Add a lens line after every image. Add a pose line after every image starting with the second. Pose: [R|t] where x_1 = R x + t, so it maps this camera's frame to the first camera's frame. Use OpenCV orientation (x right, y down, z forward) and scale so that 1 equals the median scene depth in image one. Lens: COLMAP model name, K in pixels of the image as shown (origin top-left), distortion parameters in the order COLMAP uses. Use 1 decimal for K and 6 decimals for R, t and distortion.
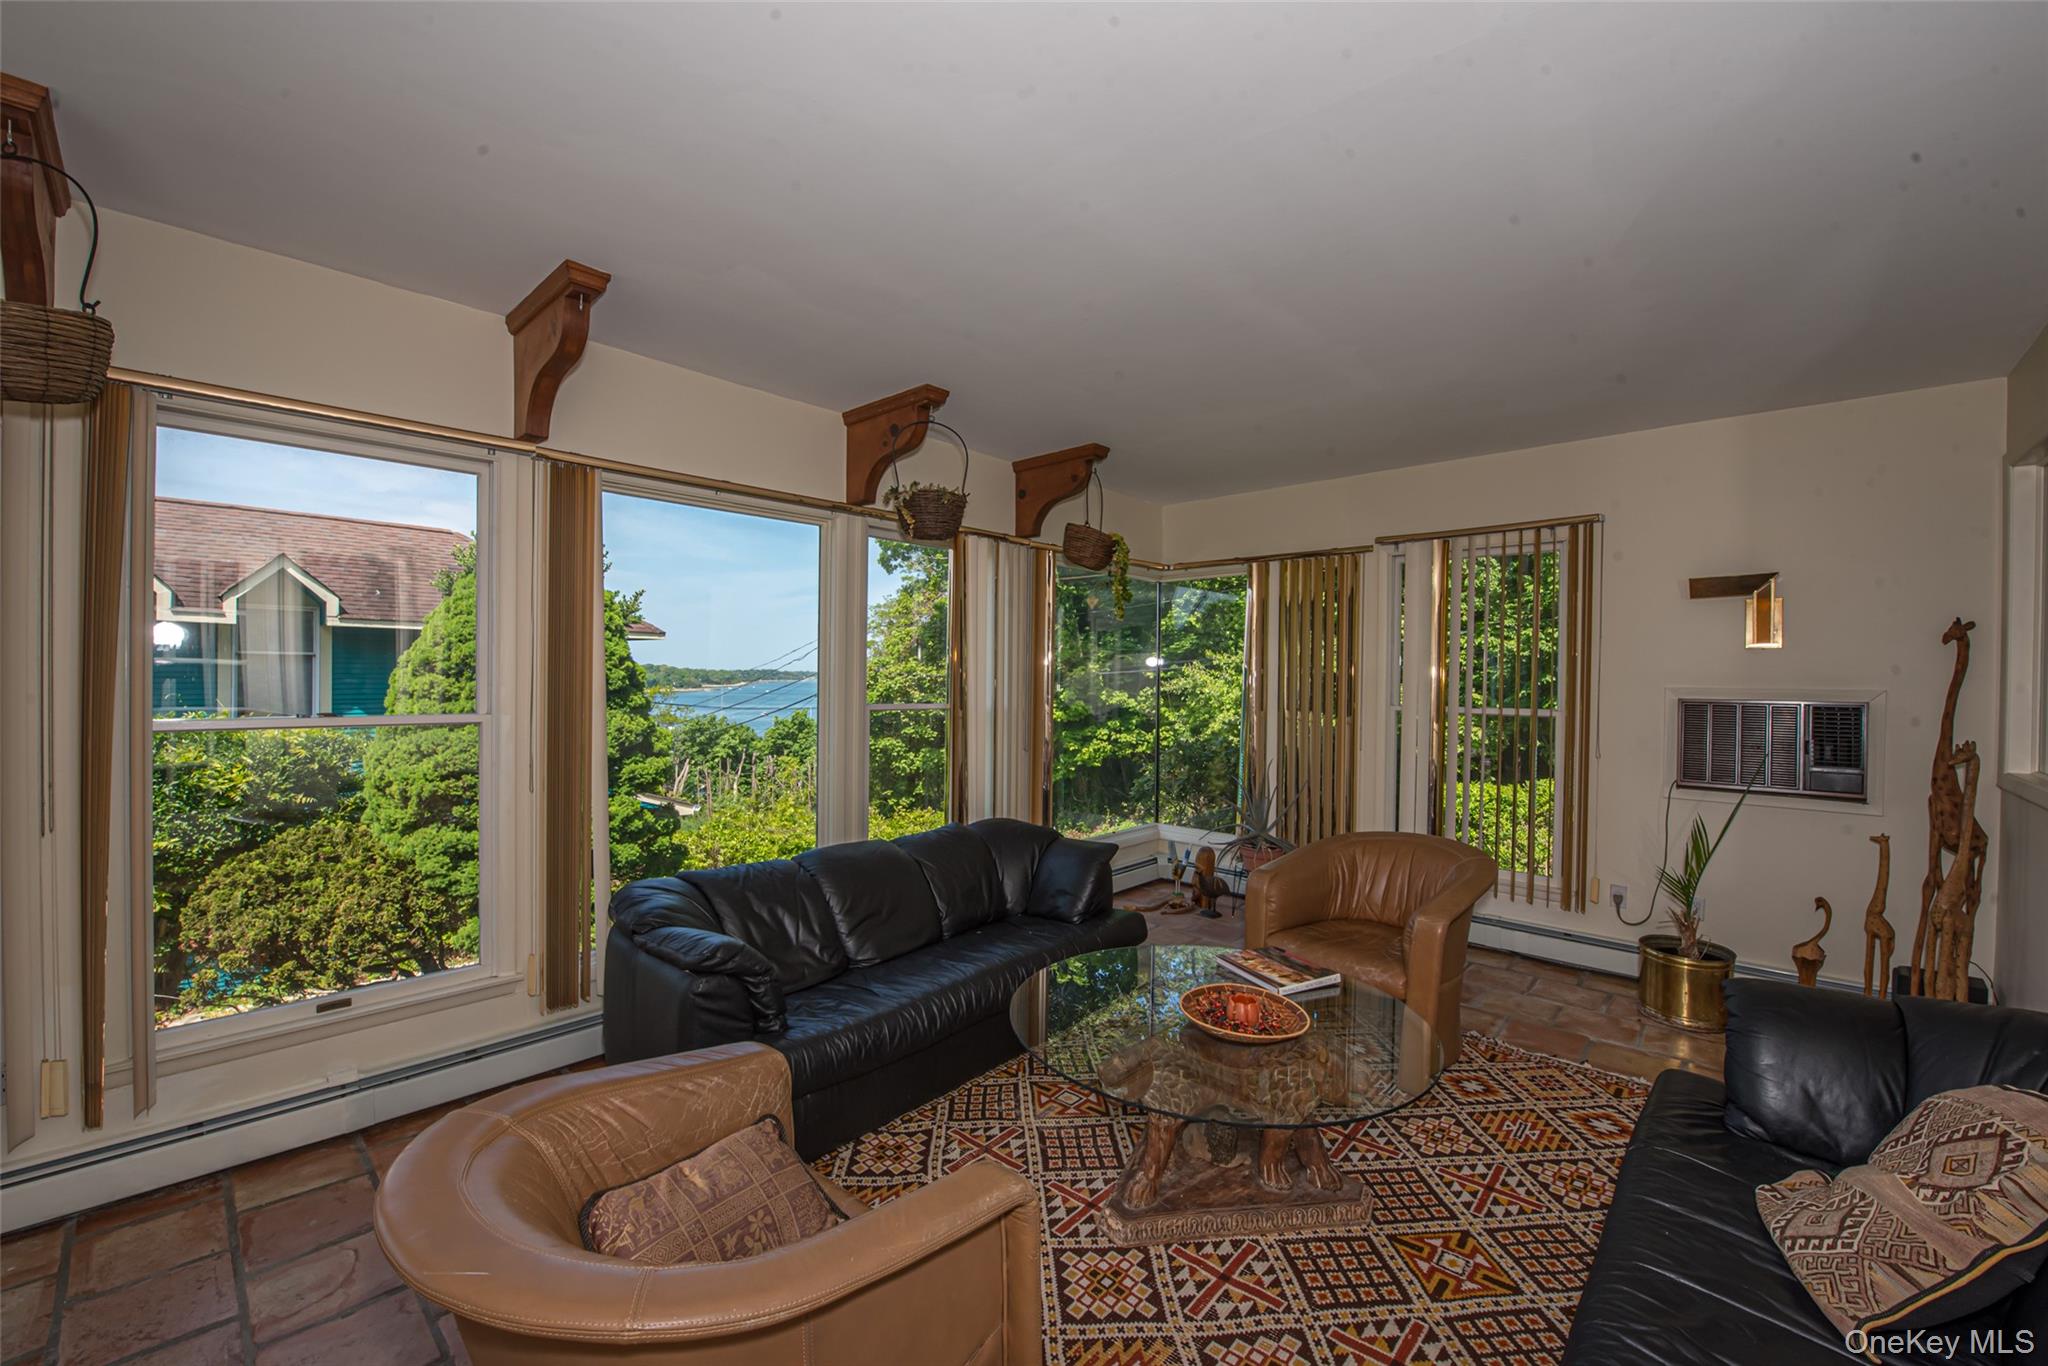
lens RADIAL K [[827.4, 0, 1031.1], [0, 827.4, 680.9], [0, 0, 1]] dist [-0.012758, -0.001622]
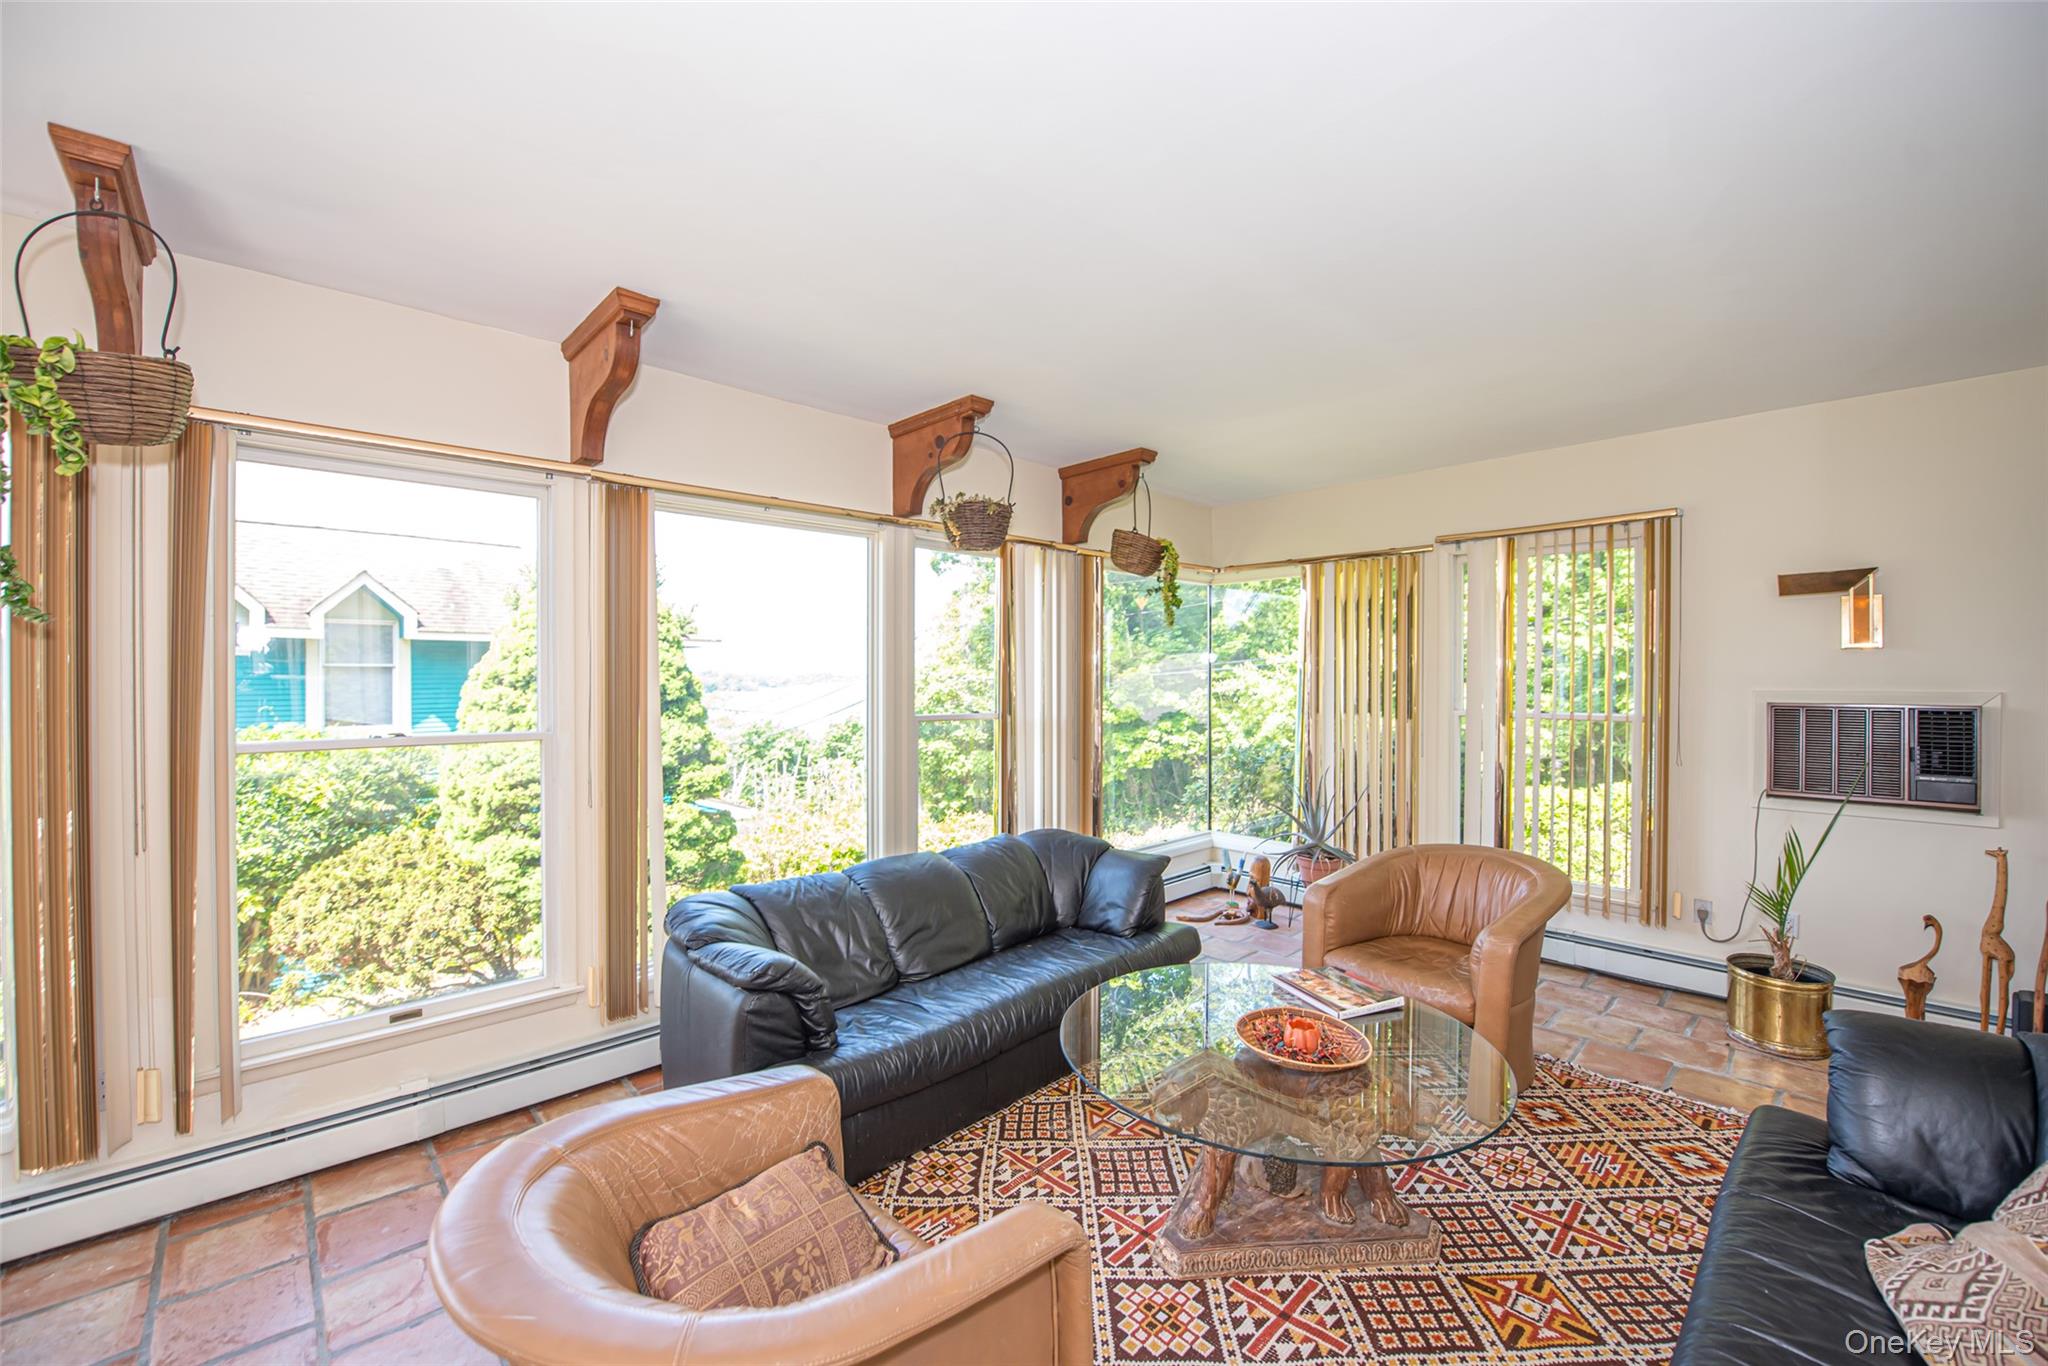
lens RADIAL K [[827.4, 0, 1029.6], [0, 827.4, 679.1], [0, 0, 1]] dist [-0.012758, -0.001622]
pose [[0.997980, -0.010445, -0.062664, 0.002847], [0.010306, 0.999944, -0.002544, -0.013984], [0.062687, 0.001893, 0.998031, 0.011154]]
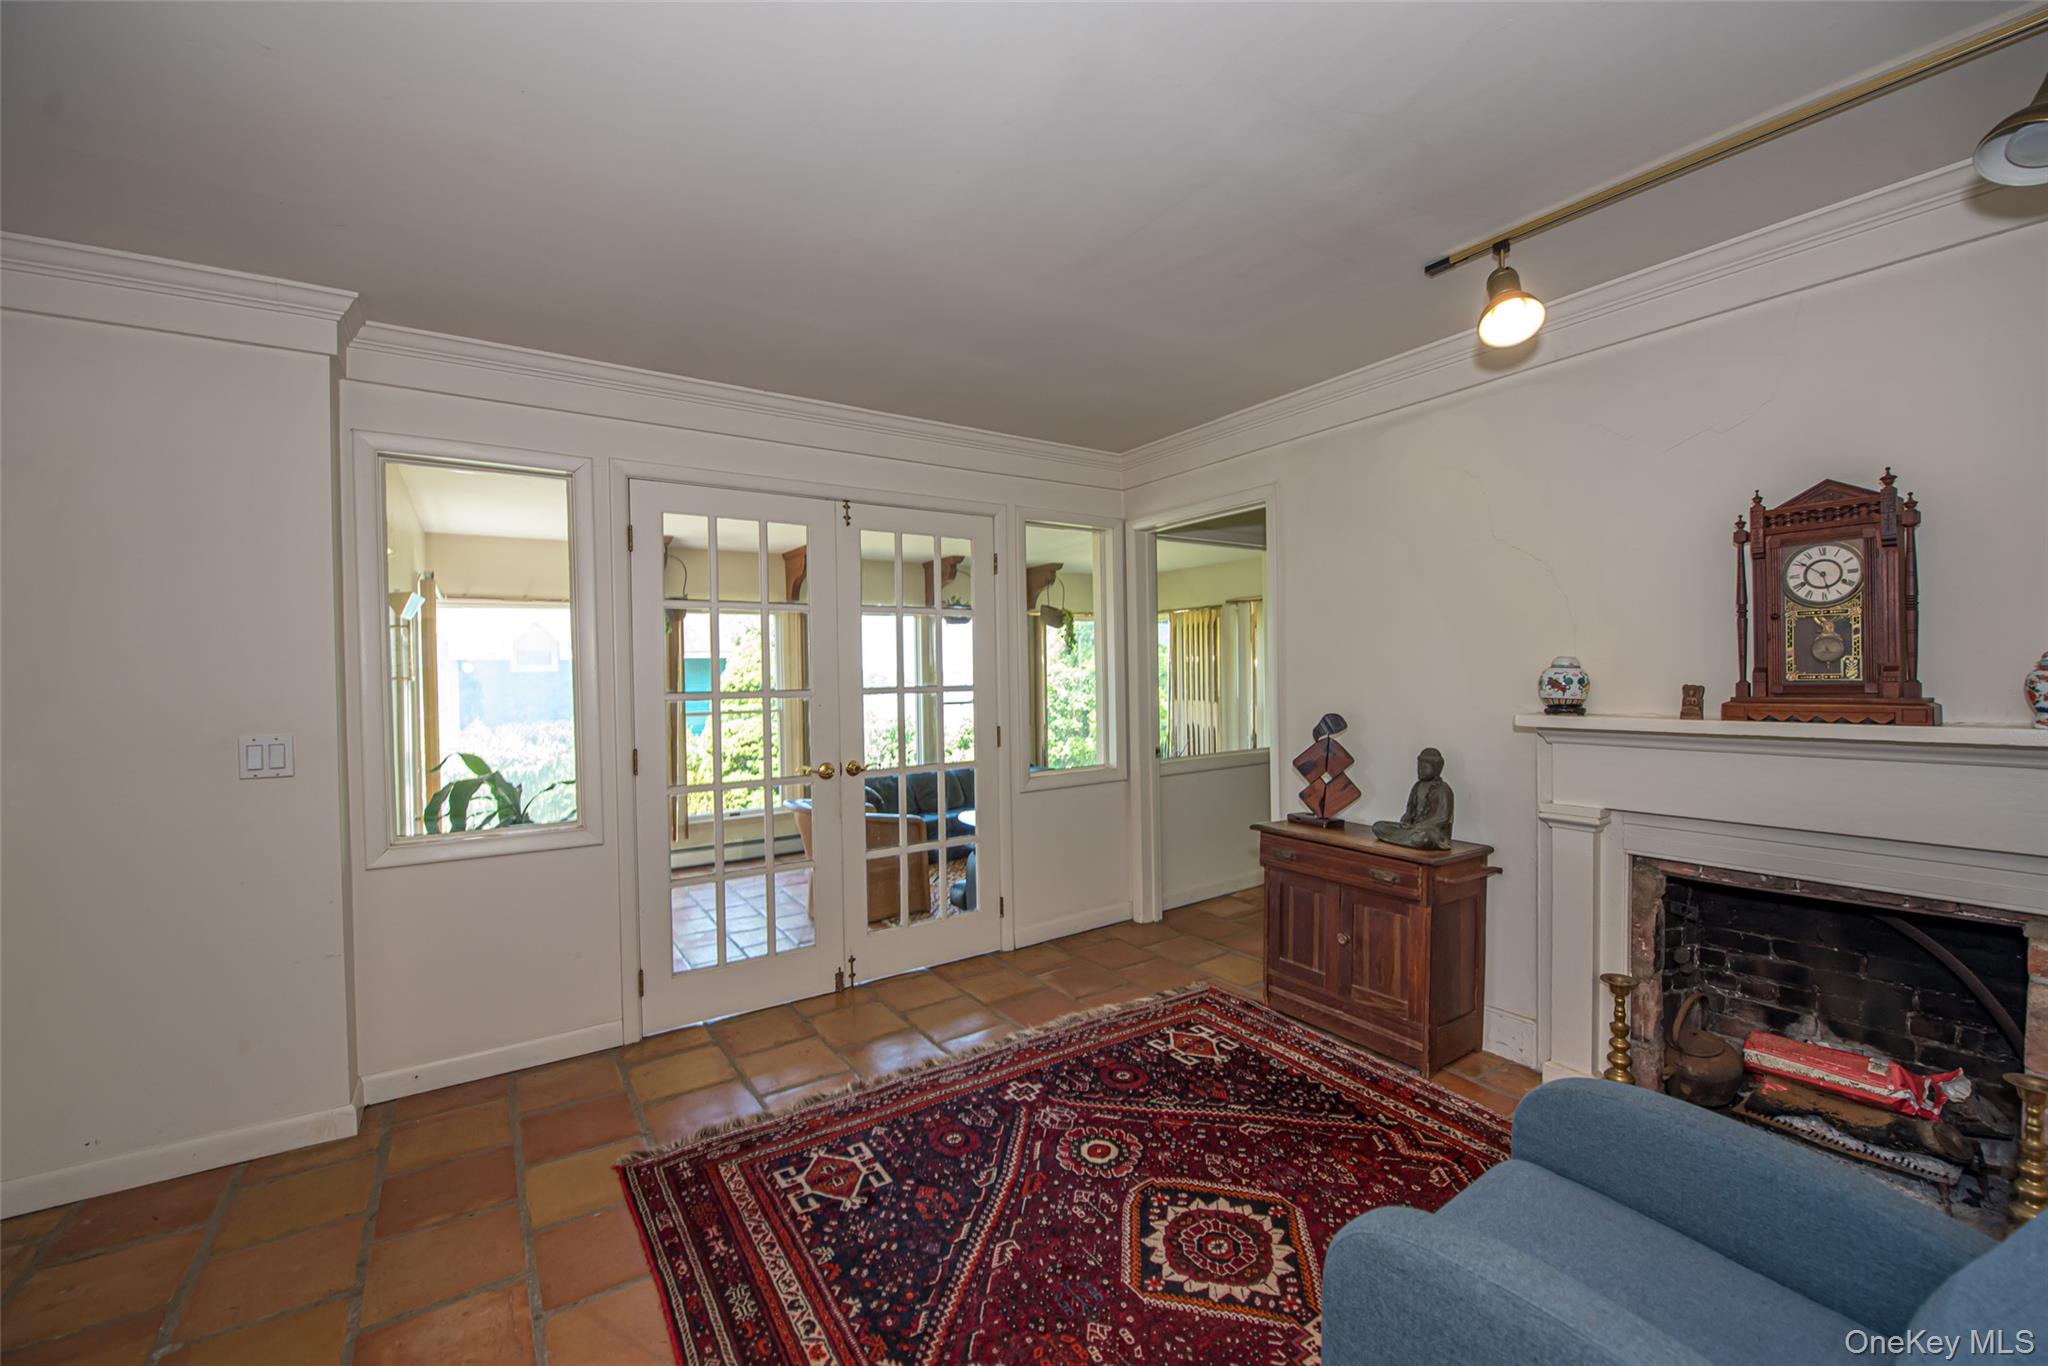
lens RADIAL K [[827.4, 0, 1018.2], [0, 827.4, 683.4], [0, 0, 1]] dist [-0.012758, -0.001622]
pose [[0.971445, -0.026278, -0.235805, 0.589126], [0.028641, 0.999568, 0.006602, -0.033255], [0.235529, -0.013167, 0.971778, -1.160643]]
